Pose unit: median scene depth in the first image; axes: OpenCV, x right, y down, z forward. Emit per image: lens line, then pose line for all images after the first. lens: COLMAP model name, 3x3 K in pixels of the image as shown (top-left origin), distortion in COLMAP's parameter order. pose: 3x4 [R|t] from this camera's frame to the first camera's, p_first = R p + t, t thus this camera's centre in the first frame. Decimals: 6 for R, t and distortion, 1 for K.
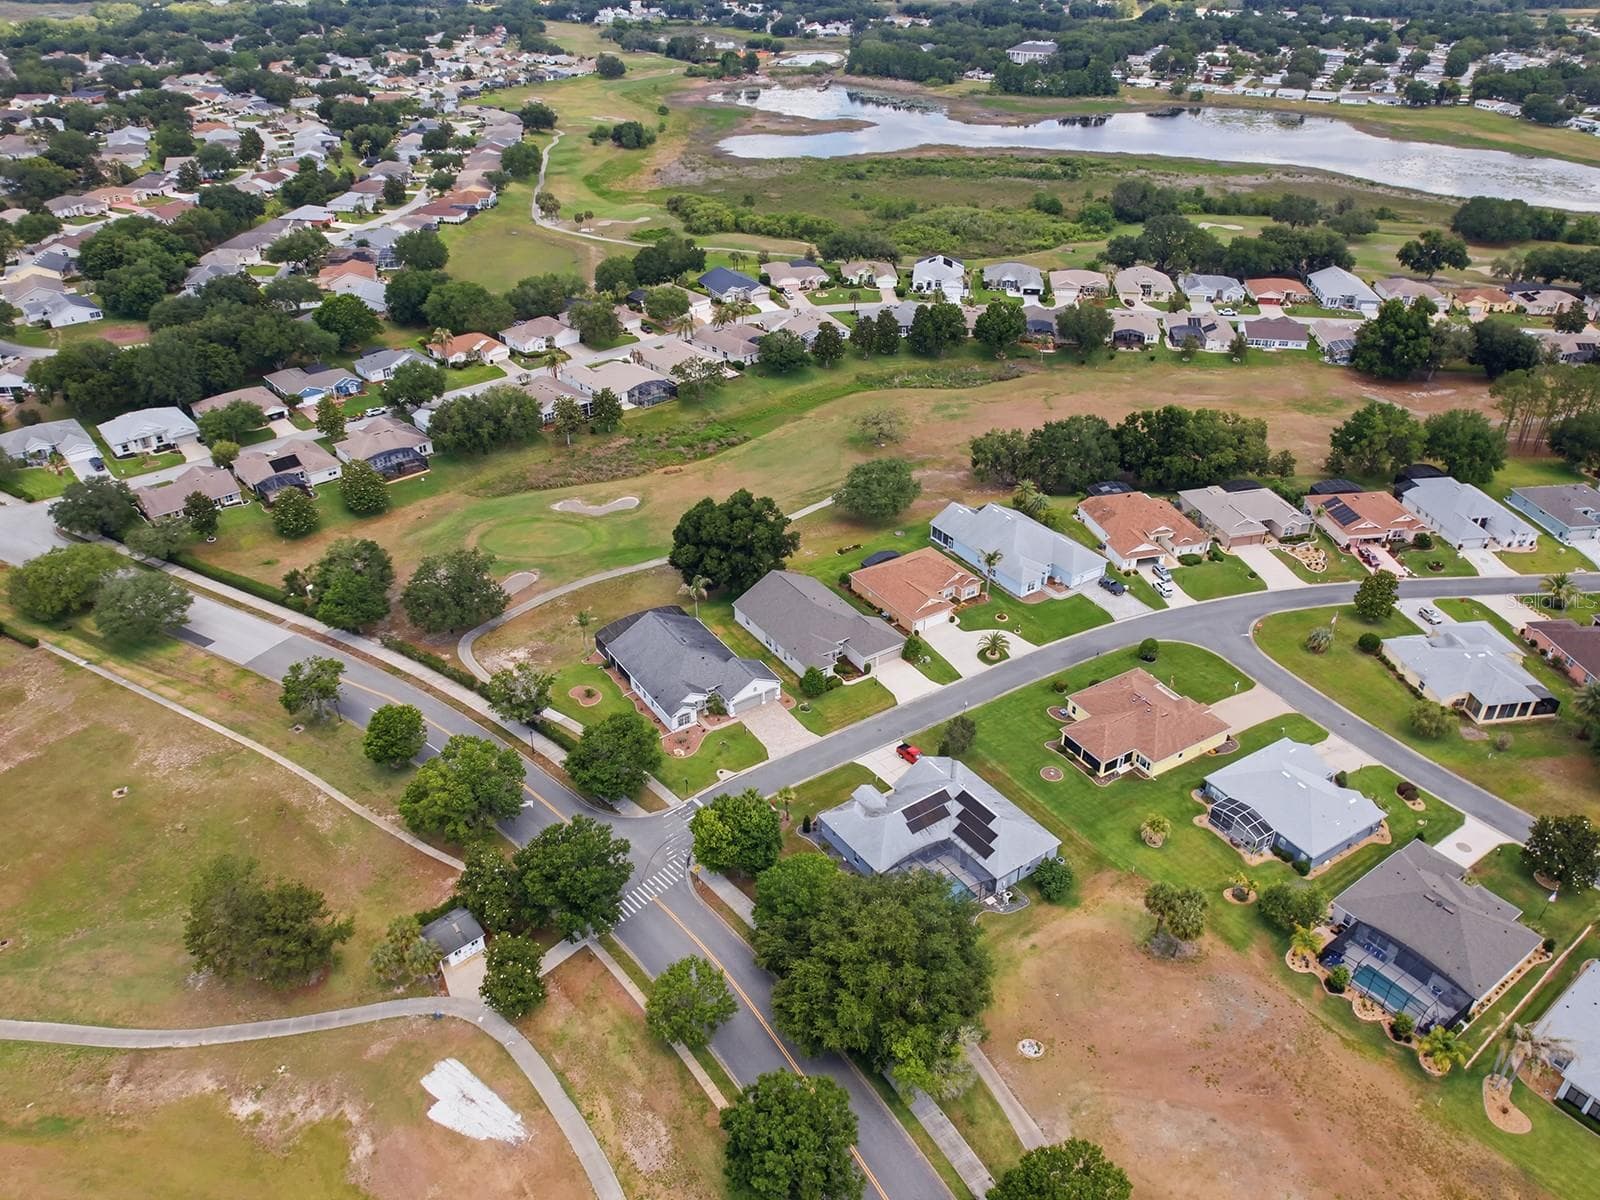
lens RADIAL K [[1148.6, 0, 805.8], [0, 1148.6, 623.6], [0, 0, 1]] dist [-0.086773, 0.078997]
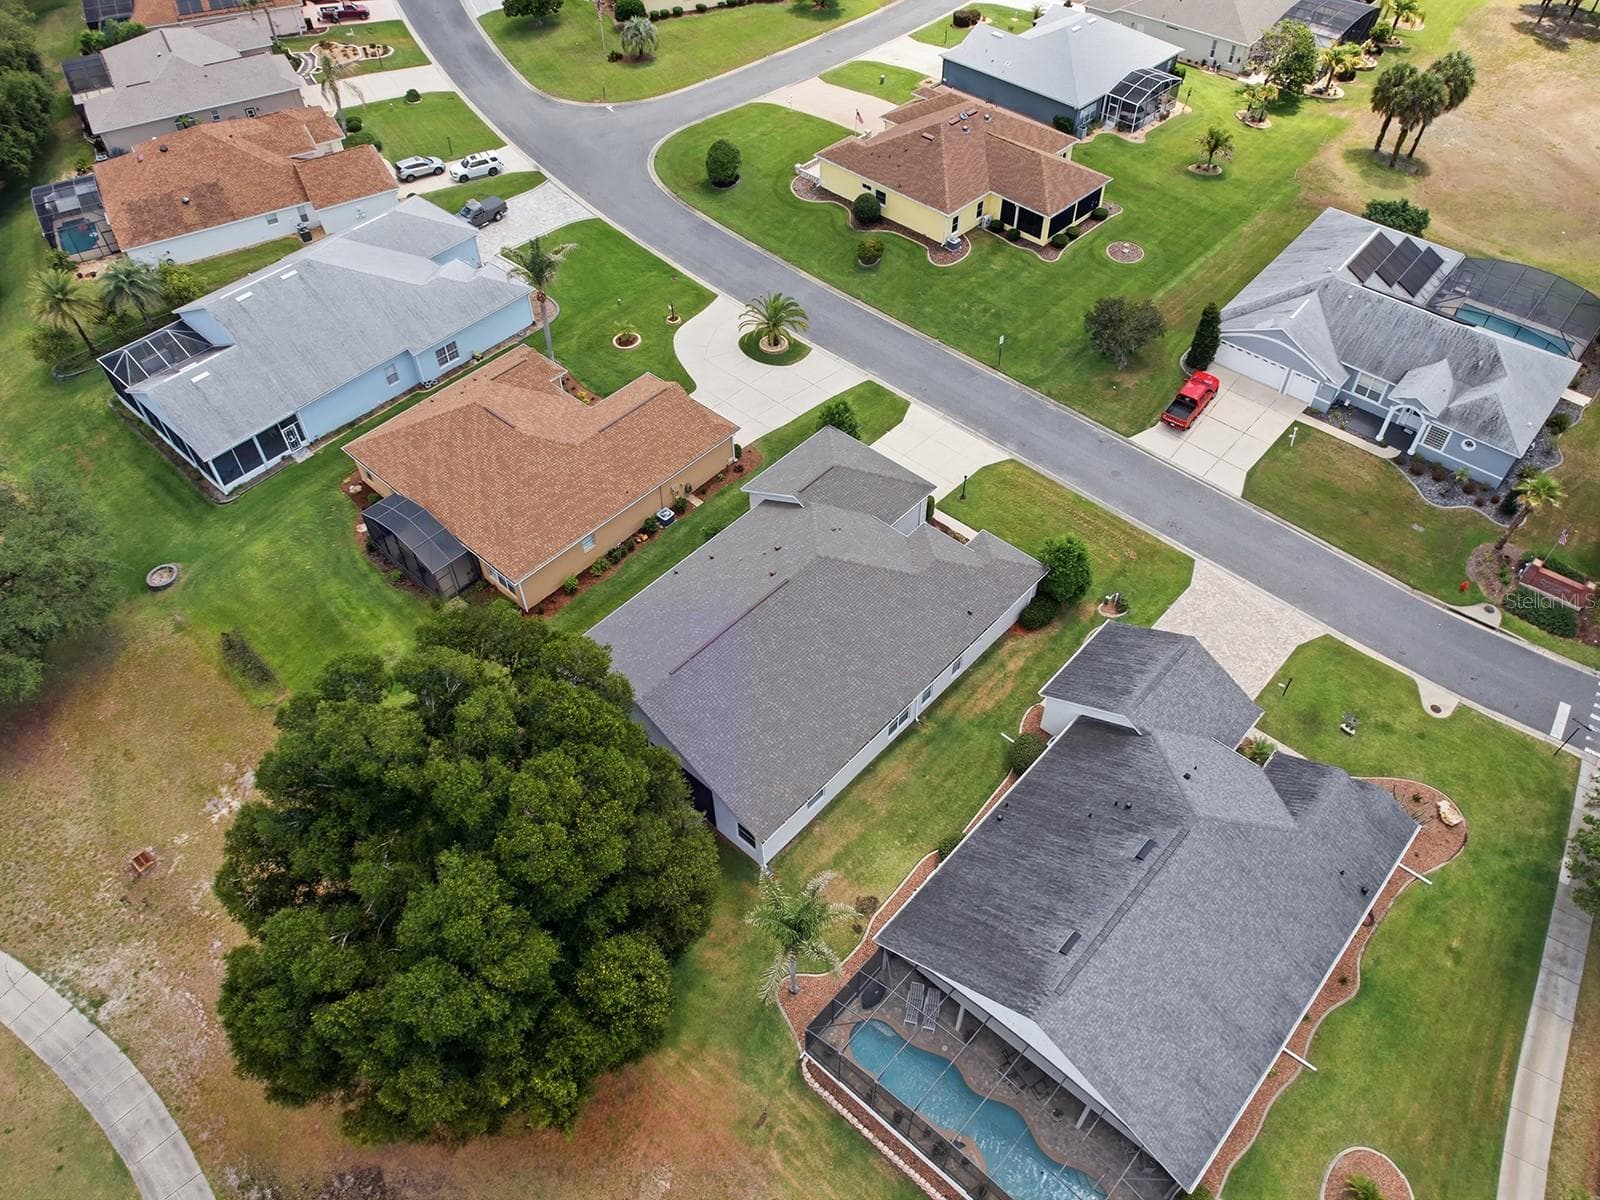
lens RADIAL K [[1148.6, 0, 805.8], [0, 1148.6, 623.6], [0, 0, 1]] dist [-0.086773, 0.078997]
pose [[-0.255074, -0.728826, 0.635413, -0.168724], [0.528013, 0.445528, 0.722985, -0.195552], [-0.810025, 0.519921, 0.271187, 0.725328]]
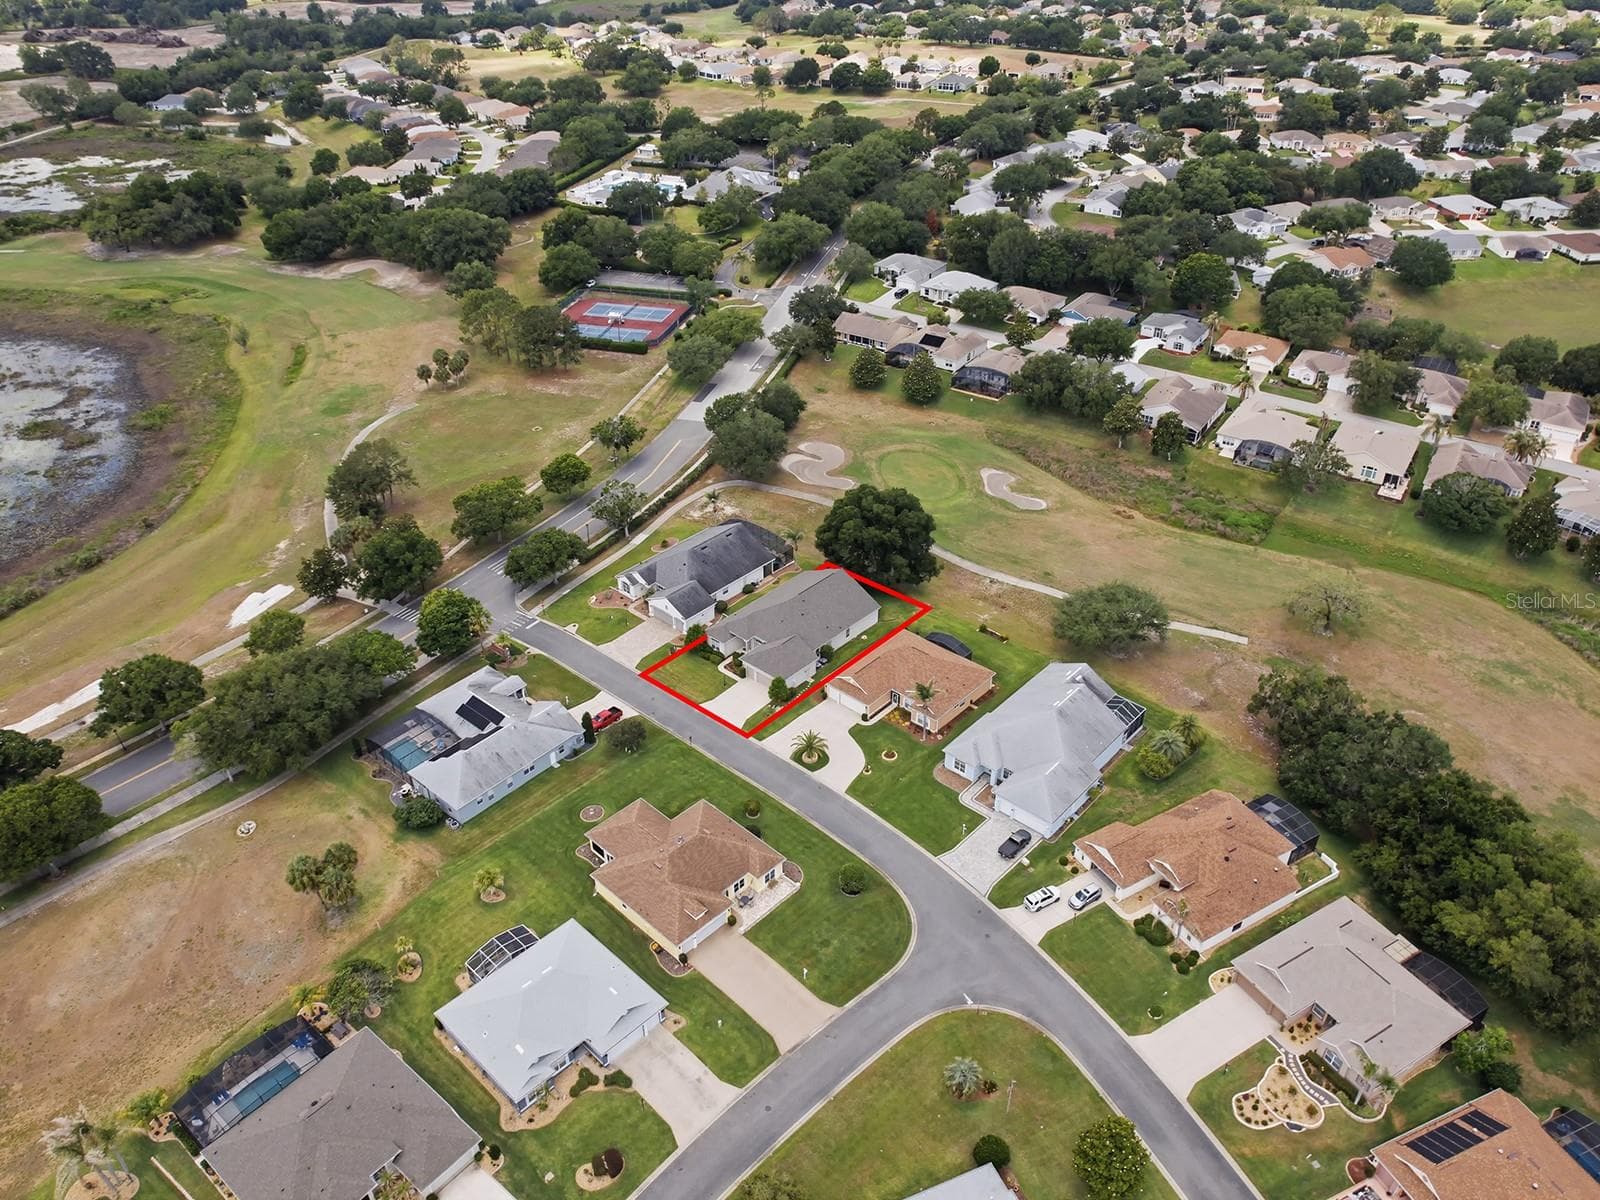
lens RADIAL K [[1148.6, 0, 805.8], [0, 1148.6, 623.6], [0, 0, 1]] dist [-0.086773, 0.078997]
pose [[0.261801, 0.544459, -0.796884, 0.620362], [-0.520000, 0.775162, 0.358782, -0.279022], [0.813056, 0.320450, 0.486057, 0.432063]]
